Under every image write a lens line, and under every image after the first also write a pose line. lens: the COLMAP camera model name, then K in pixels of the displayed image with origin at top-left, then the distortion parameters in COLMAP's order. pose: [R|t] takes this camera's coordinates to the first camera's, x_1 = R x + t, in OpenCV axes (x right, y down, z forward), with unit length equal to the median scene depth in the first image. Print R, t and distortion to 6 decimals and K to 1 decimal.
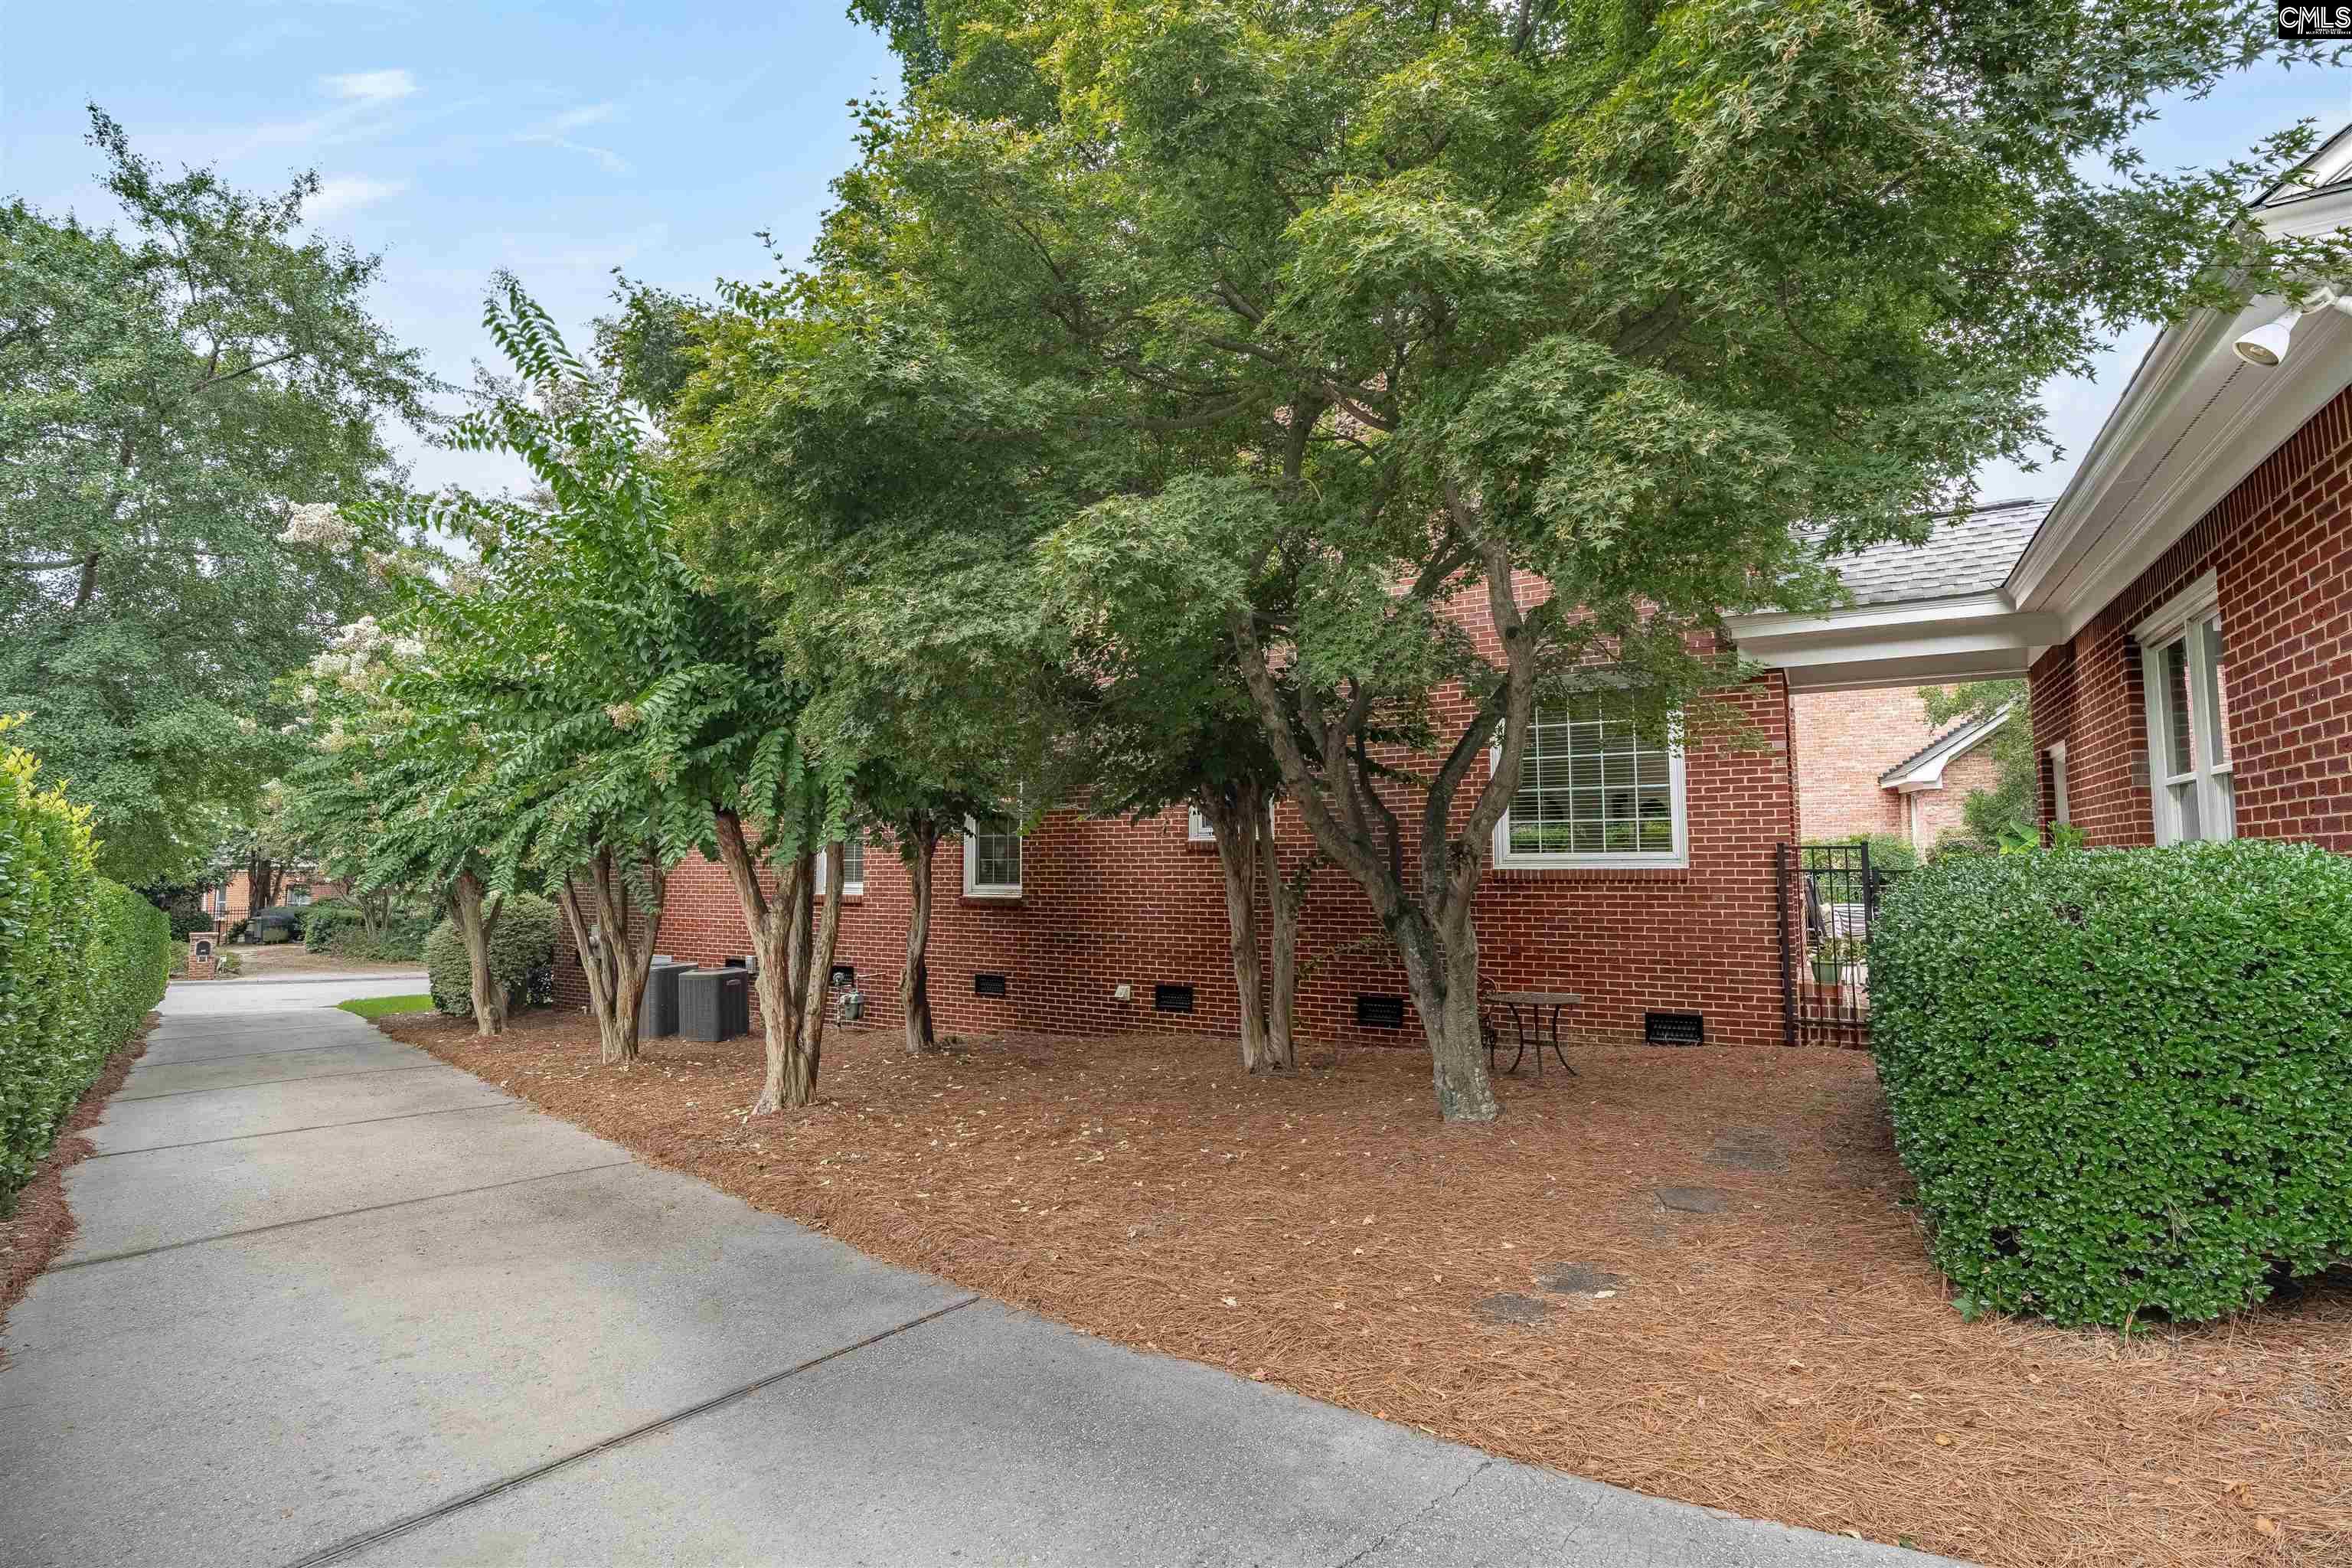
lens RADIAL K [[1072.2, 0, 1176.0], [0, 1072.2, 784.0], [0, 0, 1]] dist [-0.072763, 0.028736]
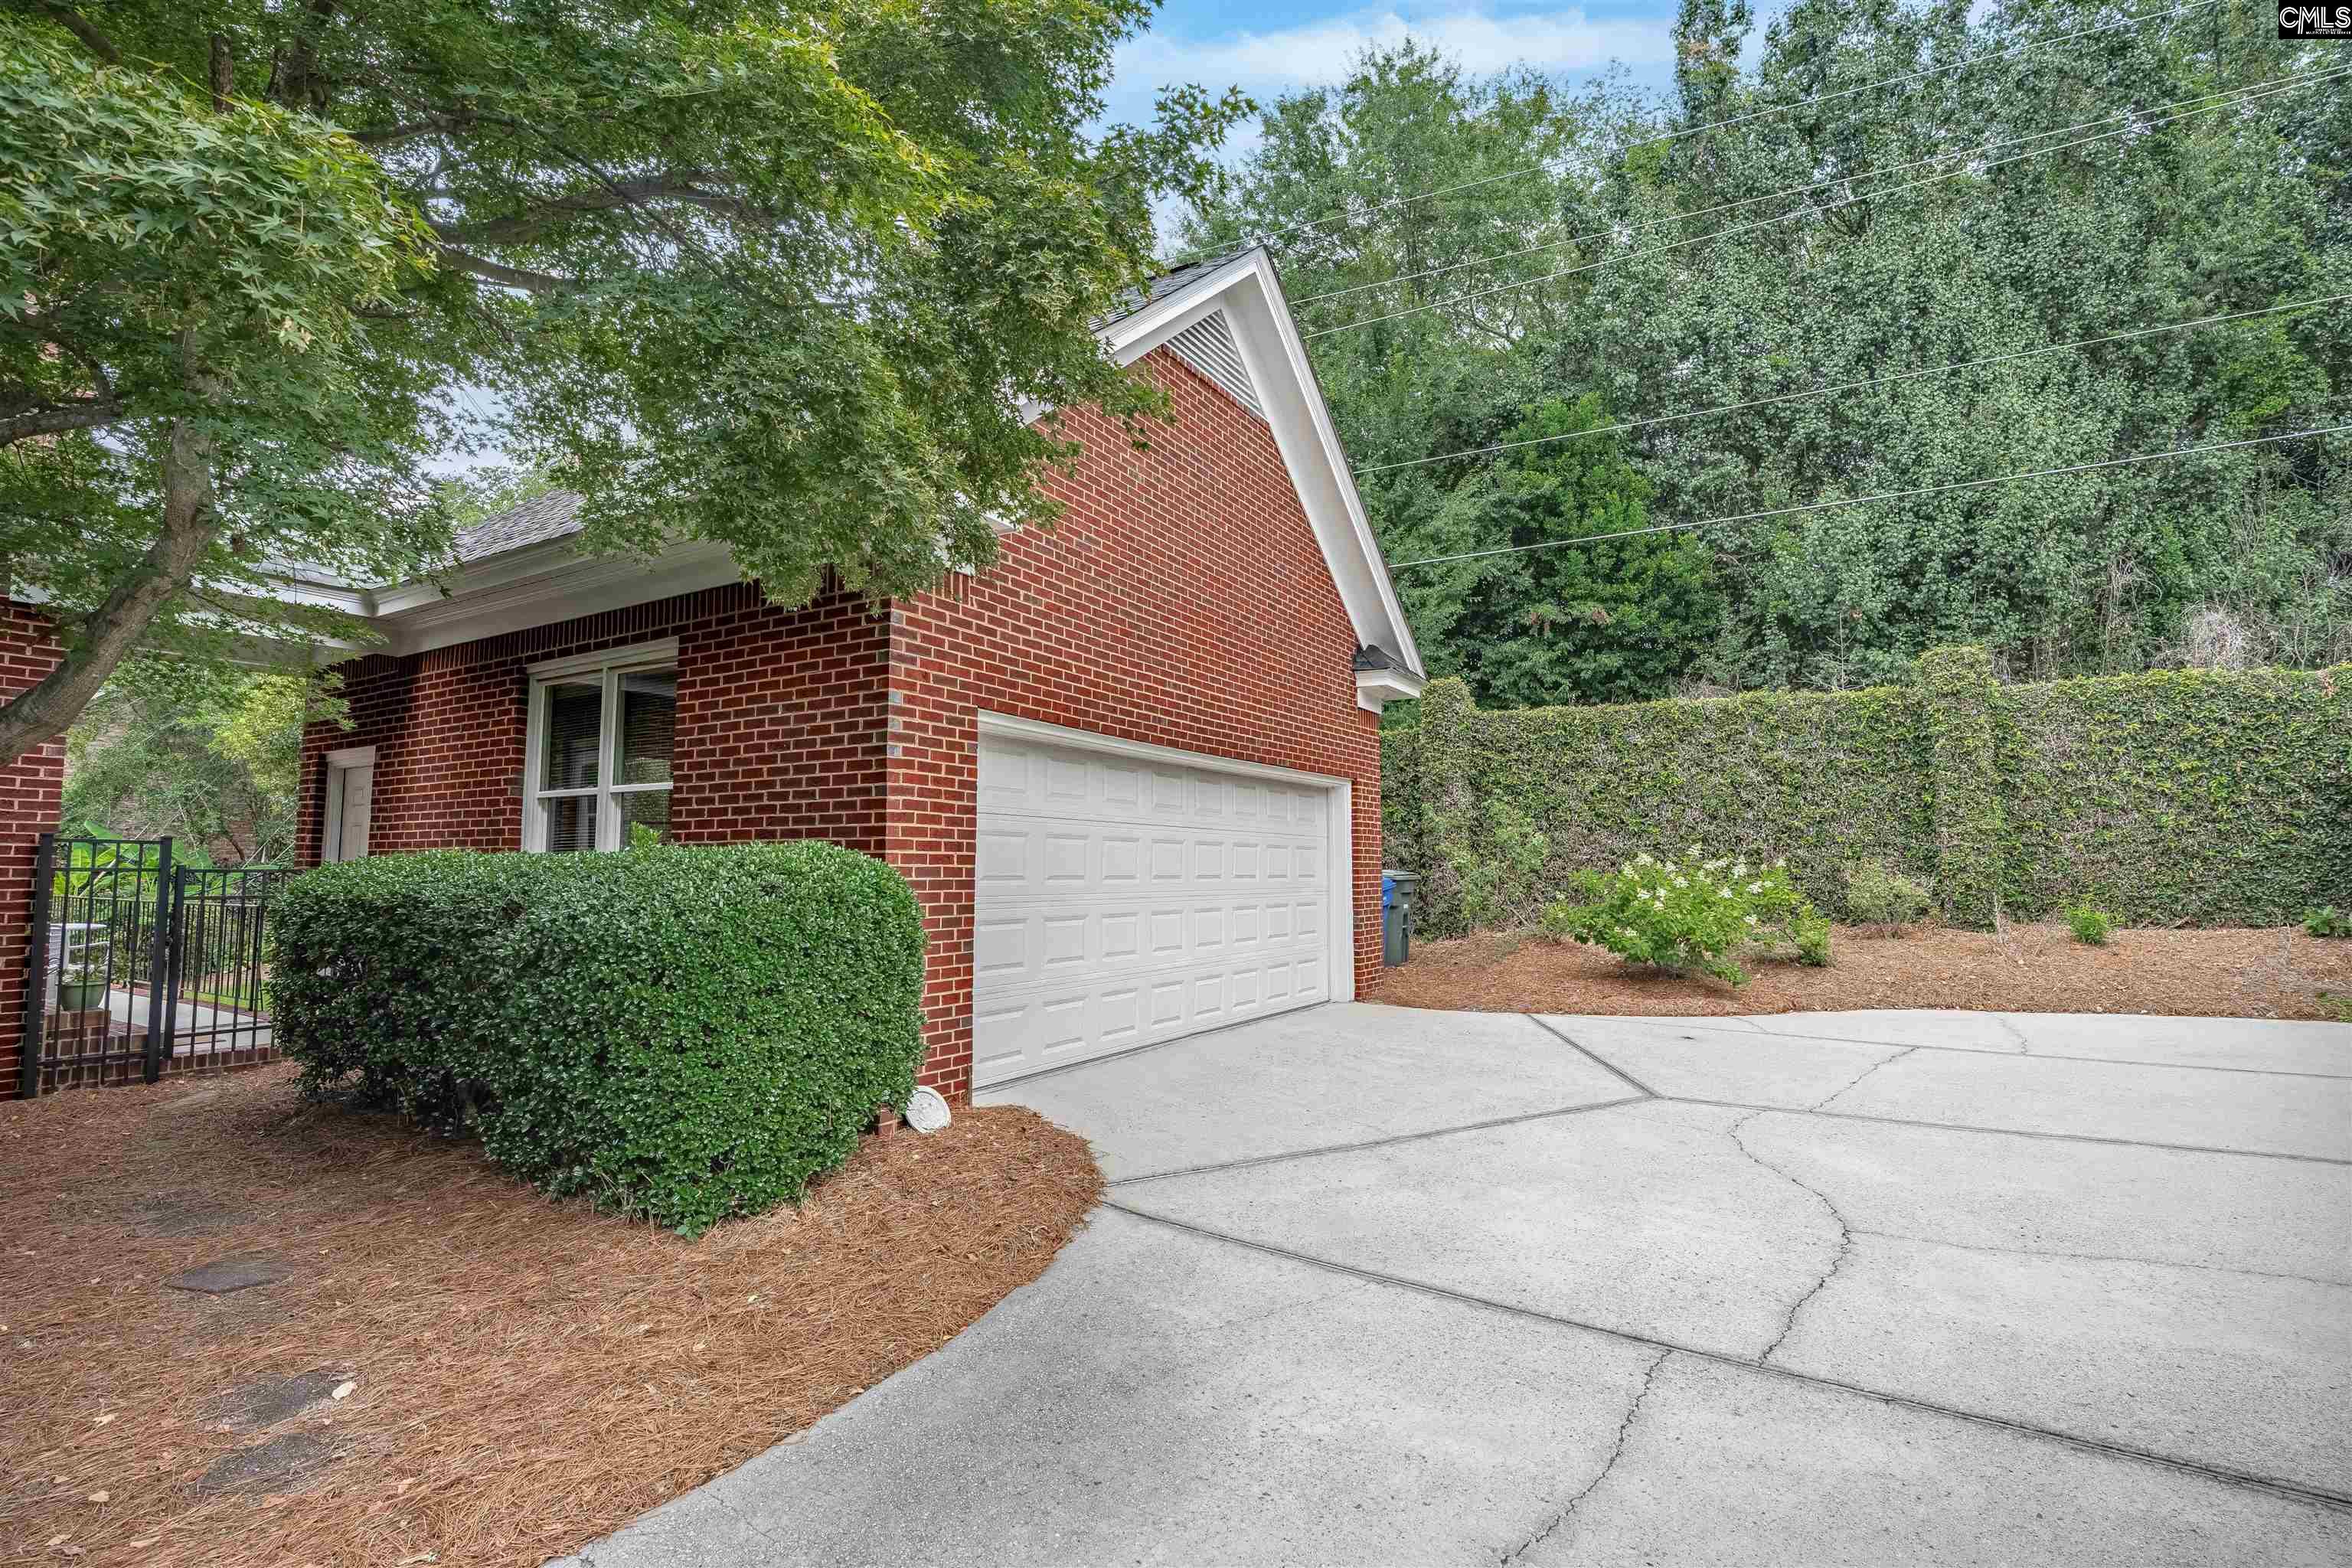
lens RADIAL K [[1083.2, 0, 1148.4], [0, 1083.2, 779.2], [0, 0, 1]] dist [-0.050811, 0.022768]
pose [[0.037019, 0.088326, 0.995403, -0.352377], [-0.076044, 0.993447, -0.085325, 0.045421], [-0.996417, -0.072536, 0.043493, 0.346296]]
